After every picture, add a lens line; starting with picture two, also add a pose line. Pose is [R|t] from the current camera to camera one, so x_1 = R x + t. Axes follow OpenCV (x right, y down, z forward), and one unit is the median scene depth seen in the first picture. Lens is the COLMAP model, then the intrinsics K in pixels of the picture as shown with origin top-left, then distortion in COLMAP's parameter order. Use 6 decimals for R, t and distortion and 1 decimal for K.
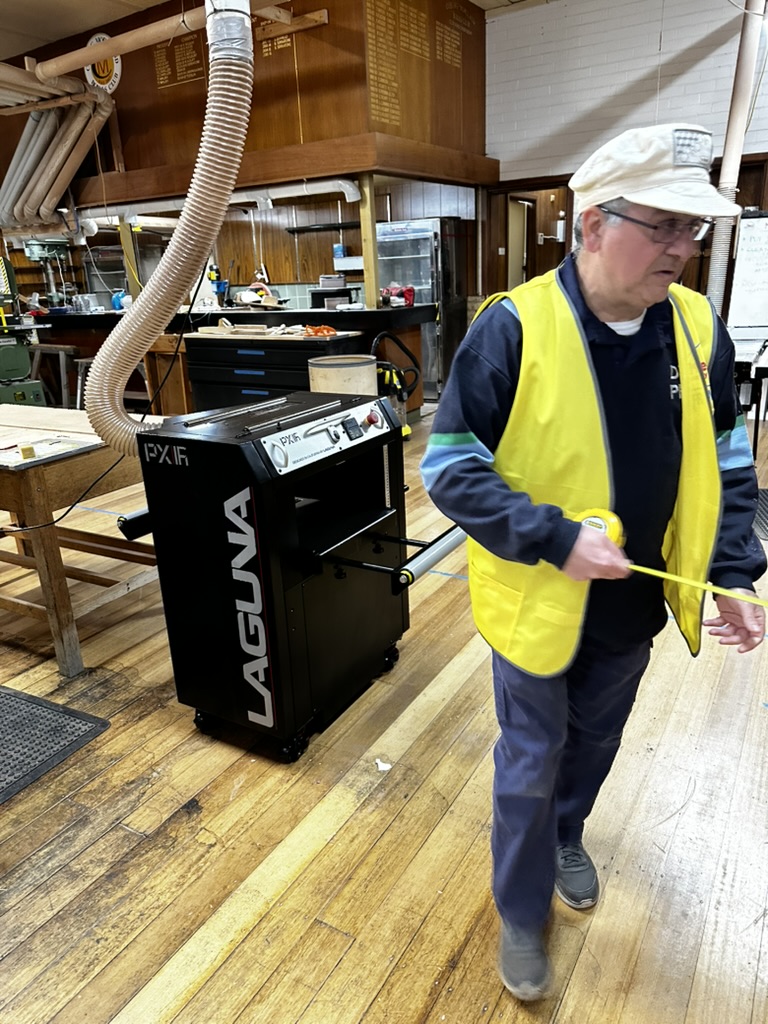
lens RADIAL K [[721.1, 0, 394.0], [0, 721.1, 518.1], [0, 0, 1]] dist [0.016592, -0.036760]
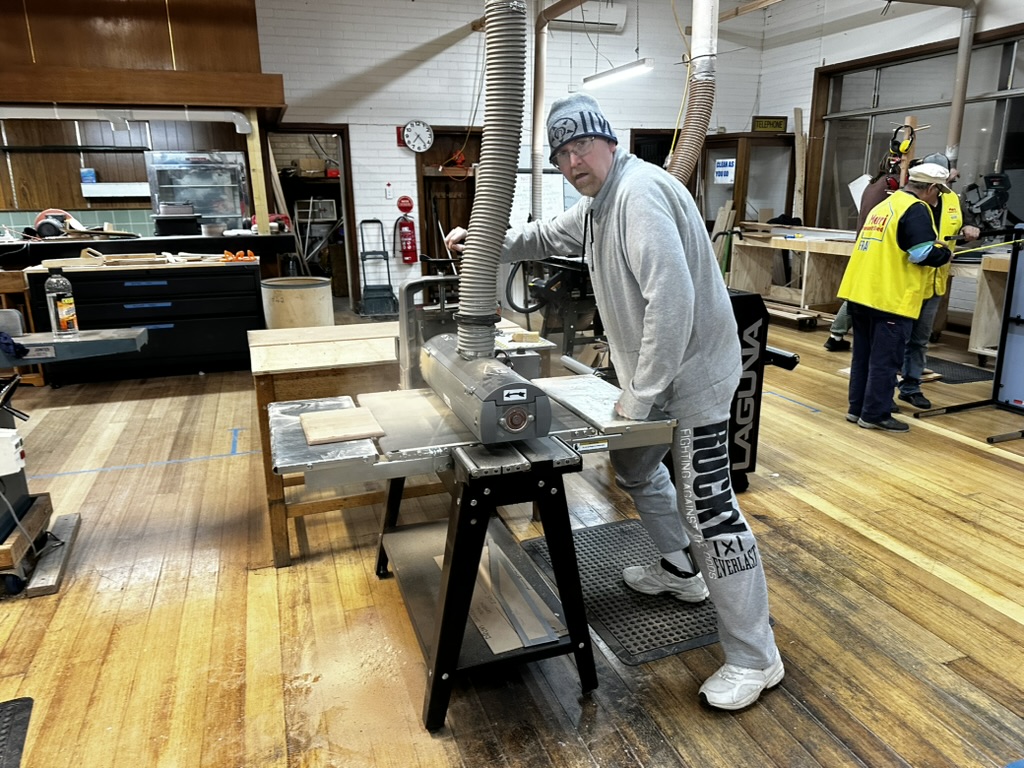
lens RADIAL K [[721.1, 0, 517.8], [0, 721.1, 382.0], [0, 0, 1]] dist [0.016592, -0.036760]
pose [[0.651331, -0.158330, 0.742092, -0.589265], [0.226237, 0.974028, 0.009248, -0.013184], [-0.724283, 0.161865, 0.670235, 0.080468]]
